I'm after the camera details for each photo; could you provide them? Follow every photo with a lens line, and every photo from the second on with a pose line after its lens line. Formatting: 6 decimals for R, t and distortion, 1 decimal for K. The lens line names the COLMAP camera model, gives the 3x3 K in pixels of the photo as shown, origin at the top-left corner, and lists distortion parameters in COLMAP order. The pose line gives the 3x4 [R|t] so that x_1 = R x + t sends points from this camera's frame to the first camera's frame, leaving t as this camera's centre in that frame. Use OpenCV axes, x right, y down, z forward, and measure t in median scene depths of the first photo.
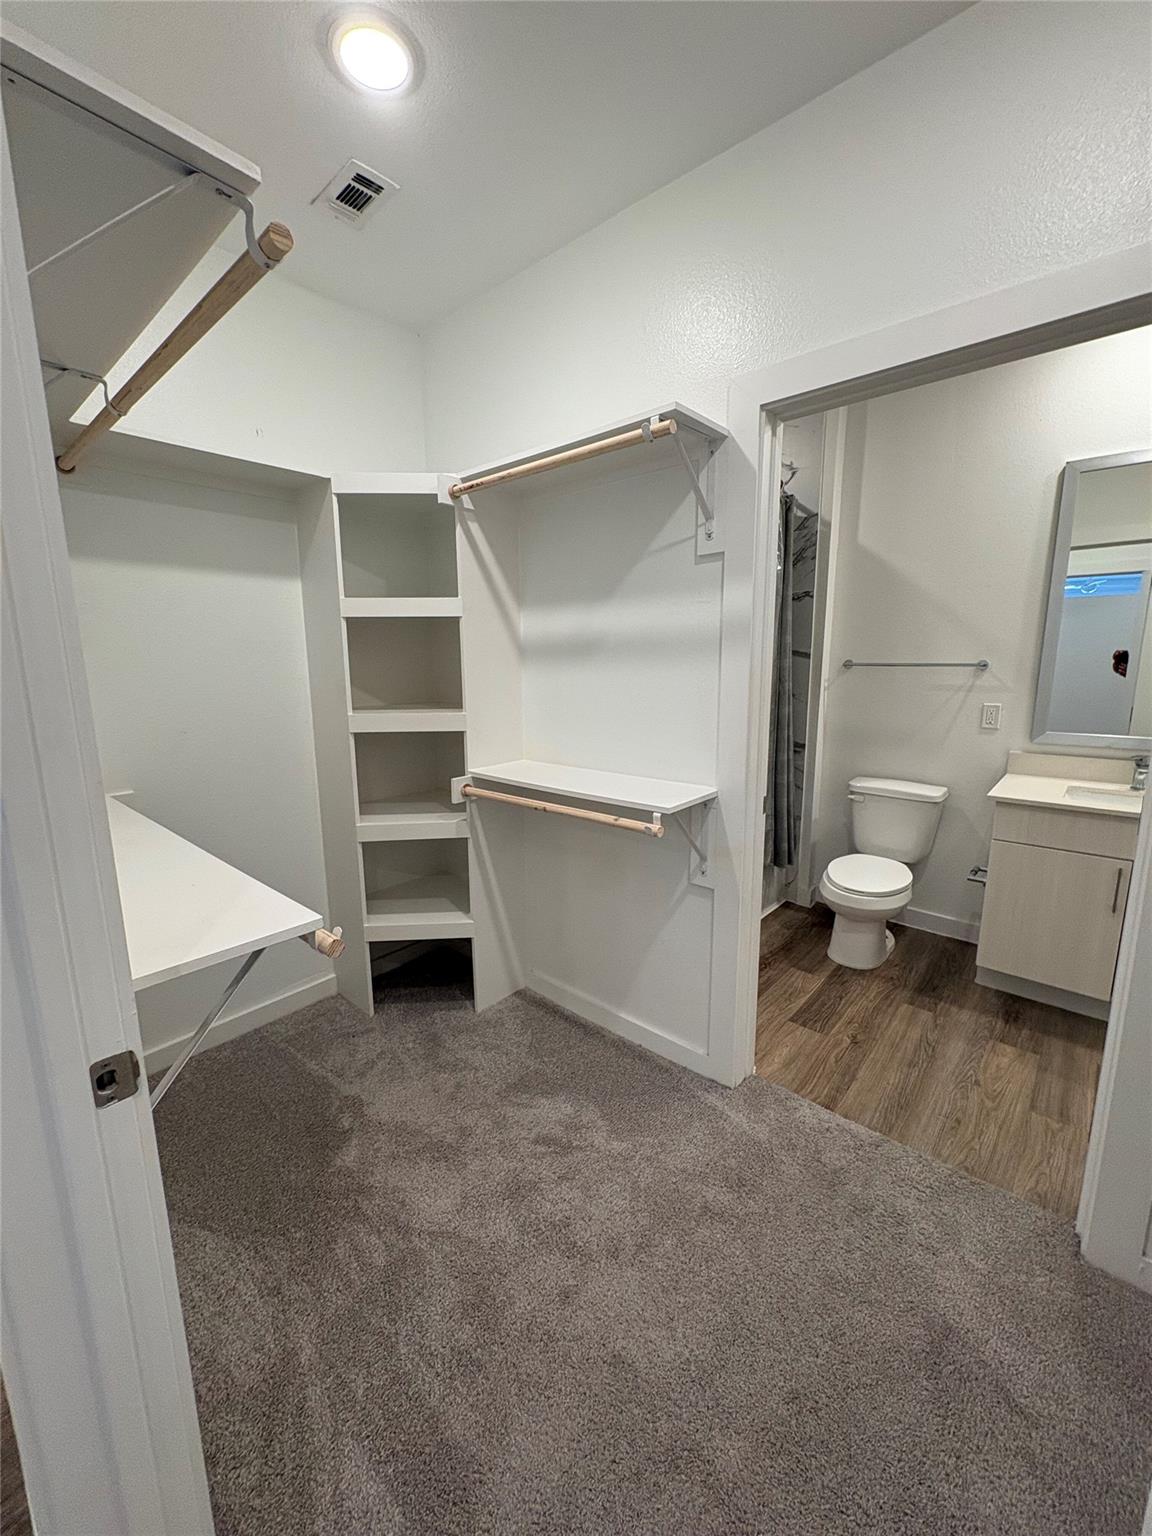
lens RADIAL K [[612.8, 0, 576.7], [0, 612.8, 771.1], [0, 0, 1]] dist [0.001687, -0.000038]
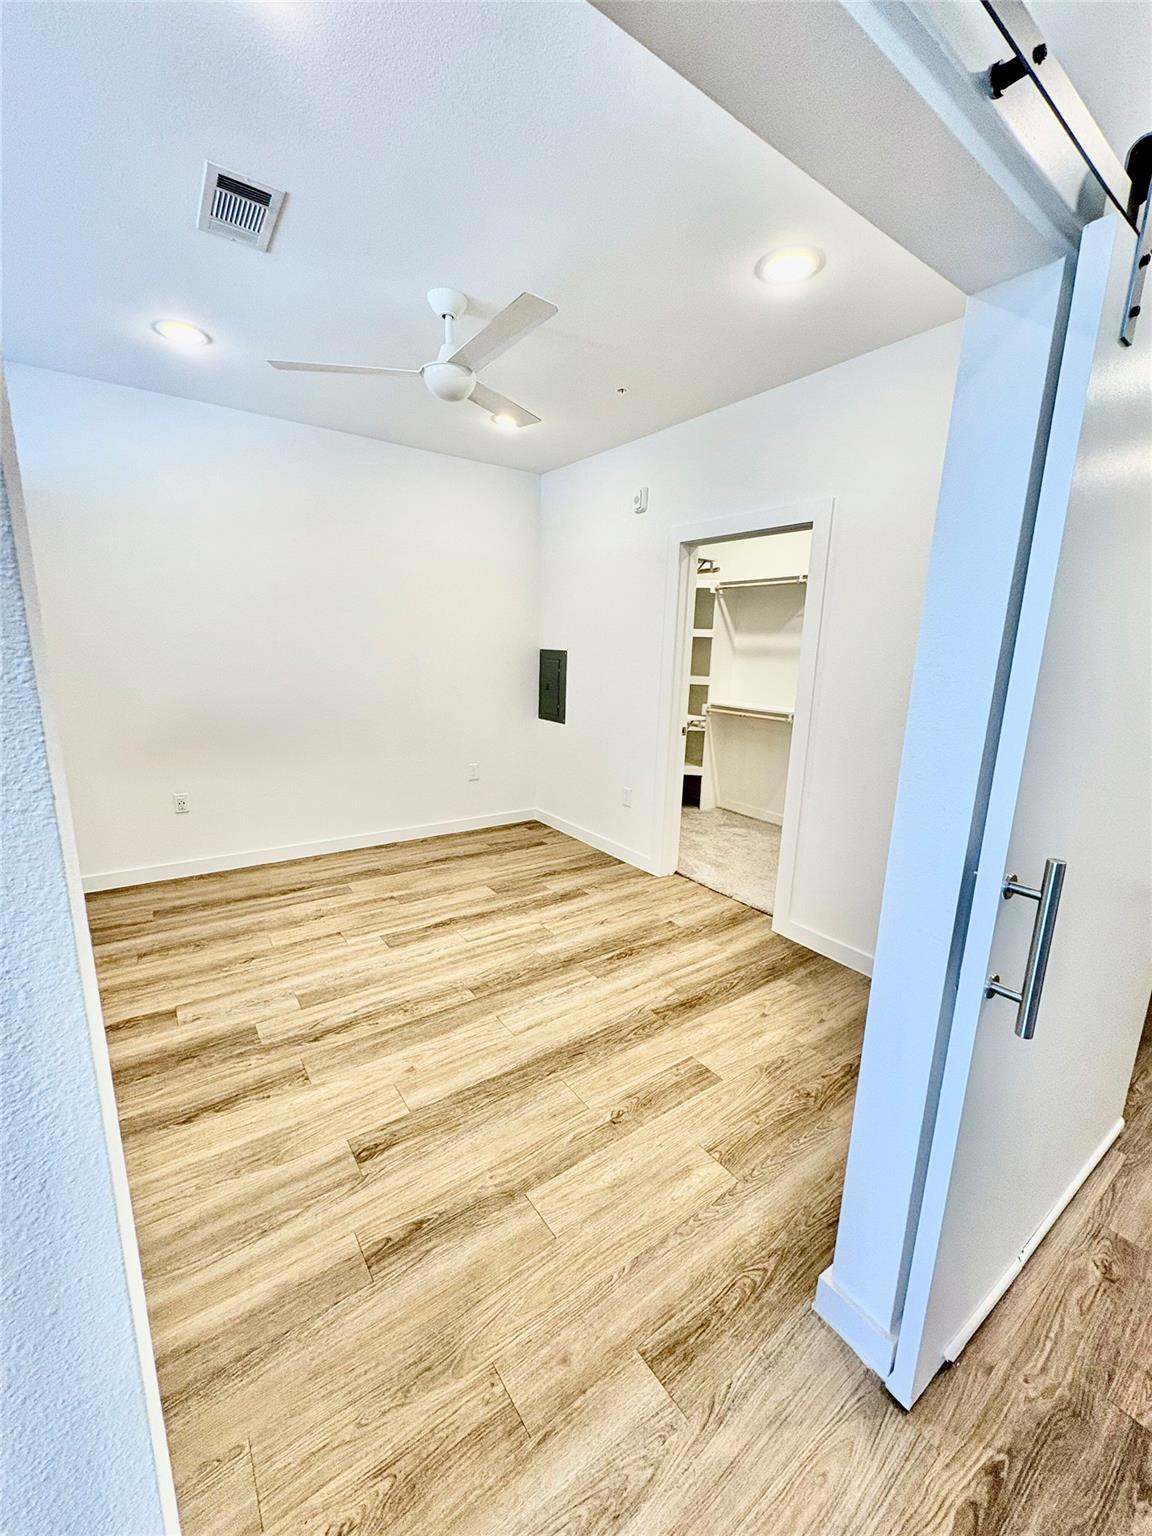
lens RADIAL K [[612.8, 0, 568.3], [0, 612.8, 766.7], [0, 0, 1]] dist [0.001687, -0.000038]
pose [[0.969600, 0.080442, -0.231095, -0.144242], [-0.076852, 0.996741, 0.024512, 0.247325], [0.232314, -0.006007, 0.972622, -1.515689]]
